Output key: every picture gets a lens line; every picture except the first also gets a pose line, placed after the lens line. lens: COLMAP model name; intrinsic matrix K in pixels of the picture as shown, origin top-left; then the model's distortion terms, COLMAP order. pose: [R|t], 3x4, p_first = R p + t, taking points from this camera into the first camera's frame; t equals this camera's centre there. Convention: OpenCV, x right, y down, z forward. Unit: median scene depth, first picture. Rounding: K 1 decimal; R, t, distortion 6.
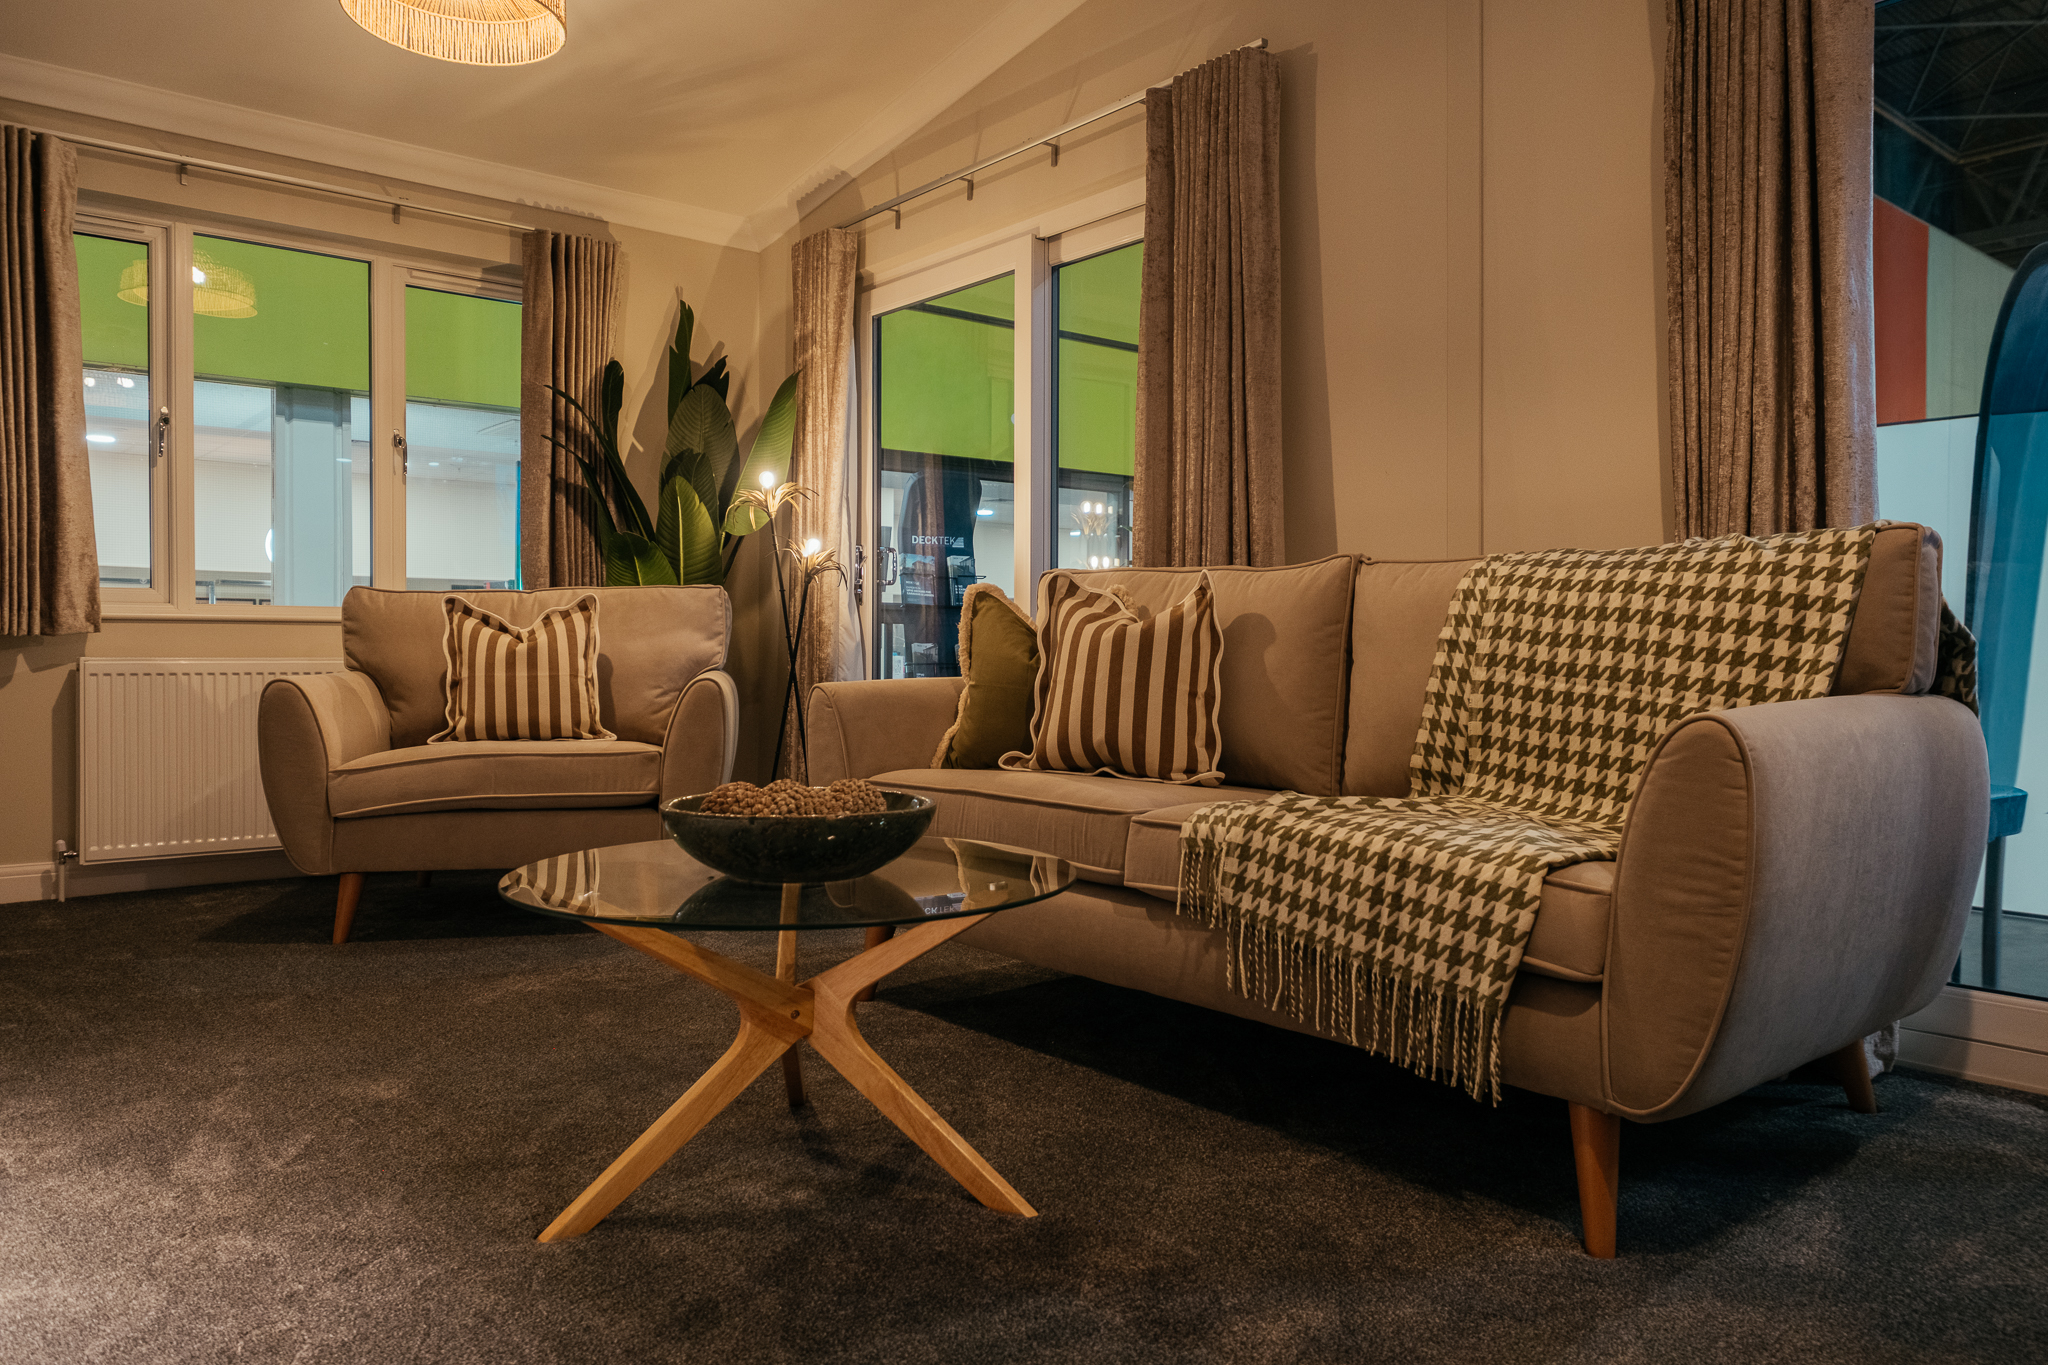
lens RADIAL K [[1414.4, 0, 1031.6], [0, 1414.4, 652.0], [0, 0, 1]] dist [-0.004292, -0.000255]
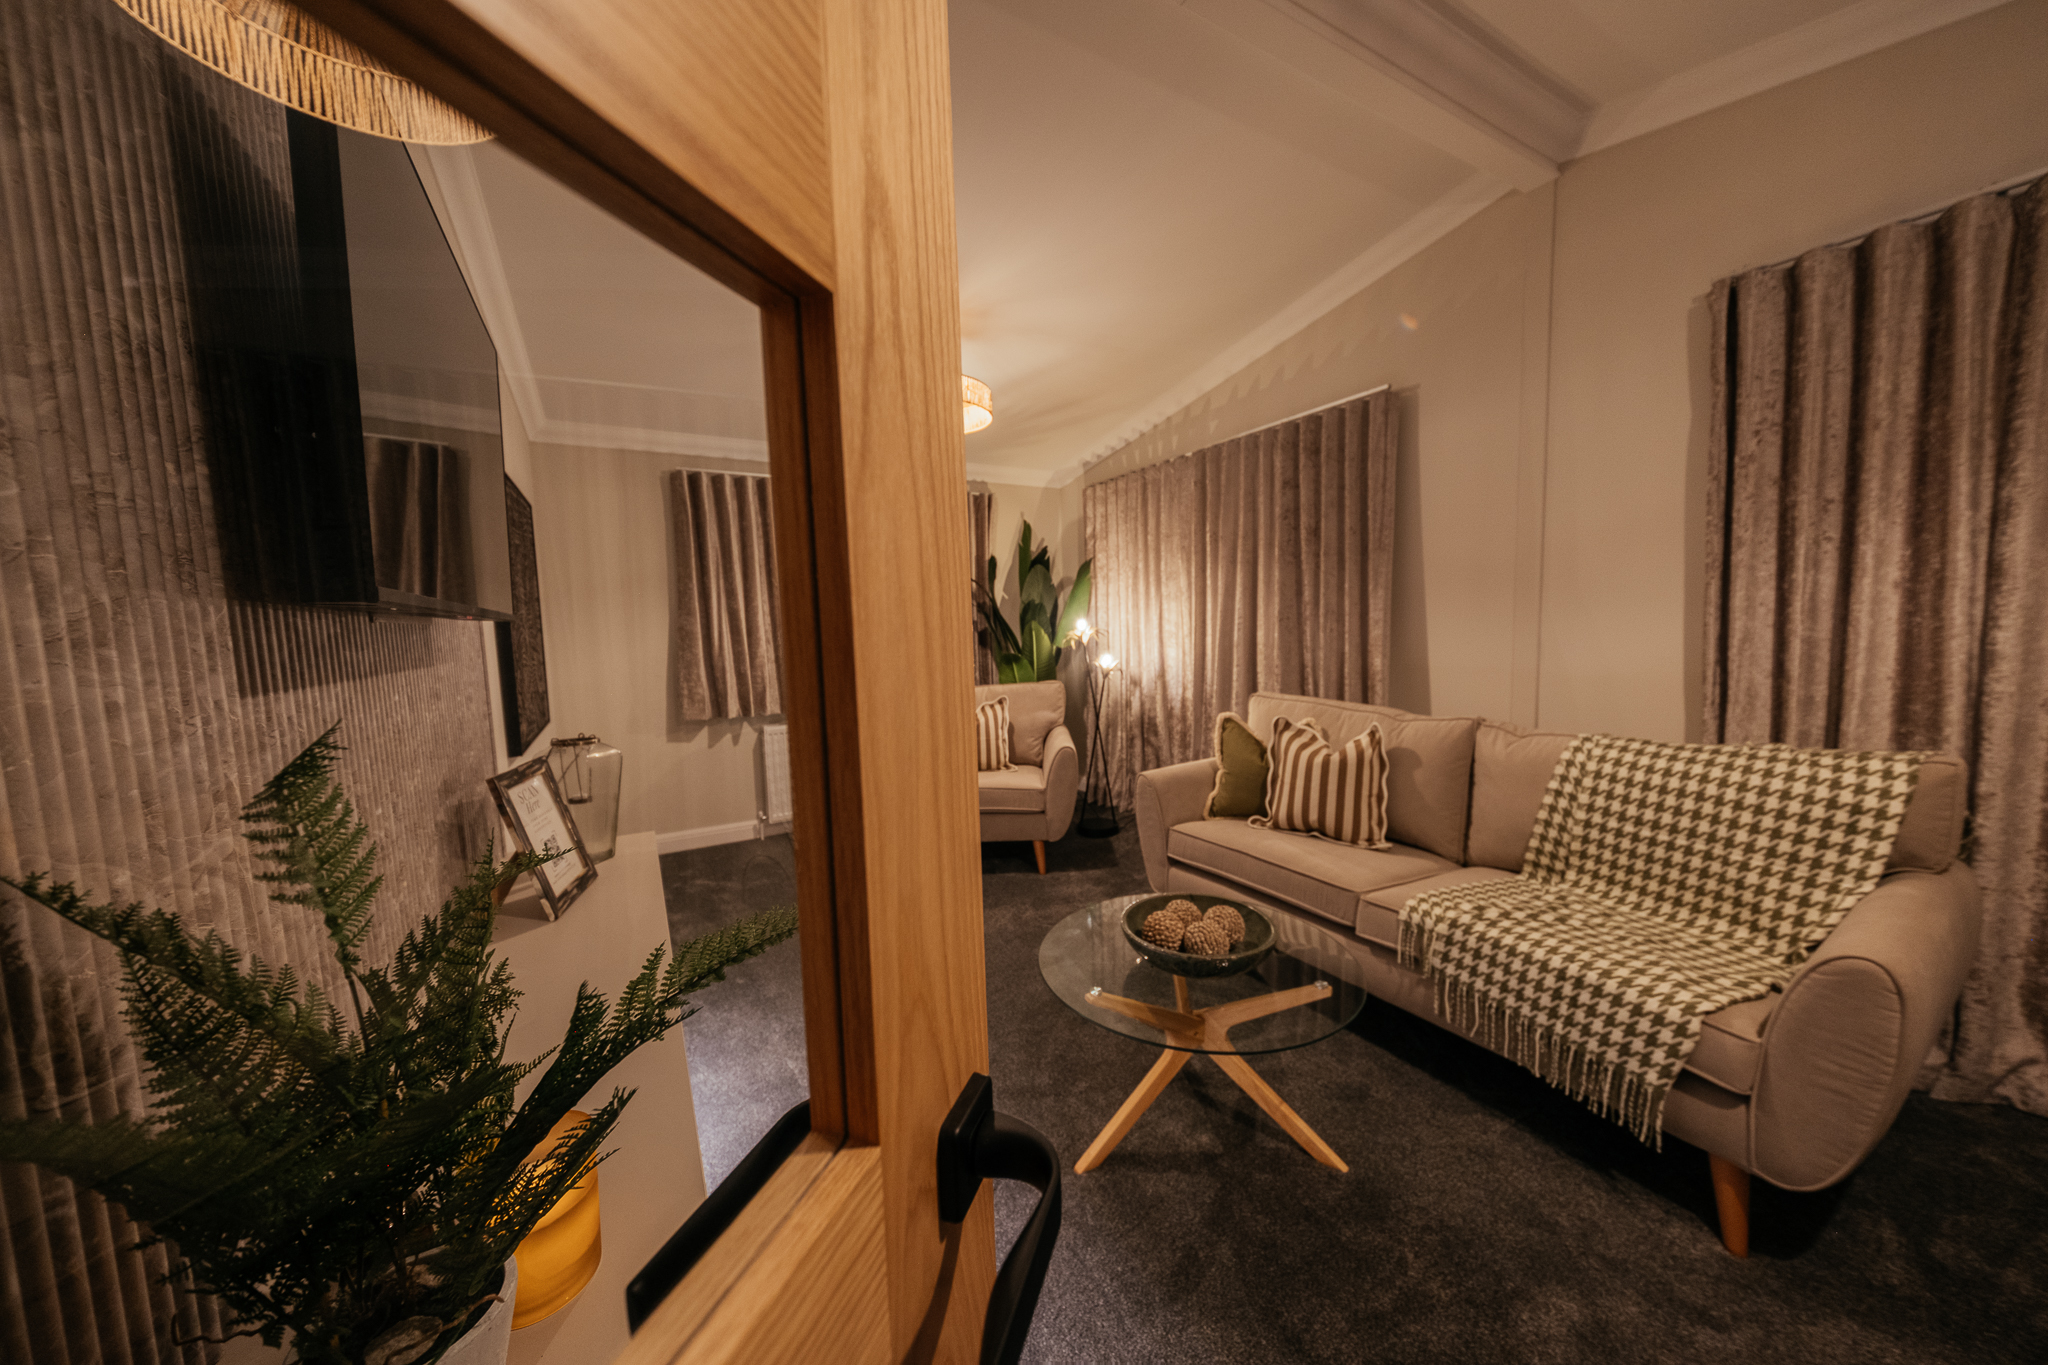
lens RADIAL K [[679.5, 0, 1021.3], [0, 679.5, 672.0], [0, 0, 1]] dist [-0.000432, 0.000026]
pose [[0.985444, -0.017928, -0.169051, -0.207834], [0.033439, 0.995438, 0.089359, -0.263919], [0.166678, -0.093711, 0.981548, 0.132457]]
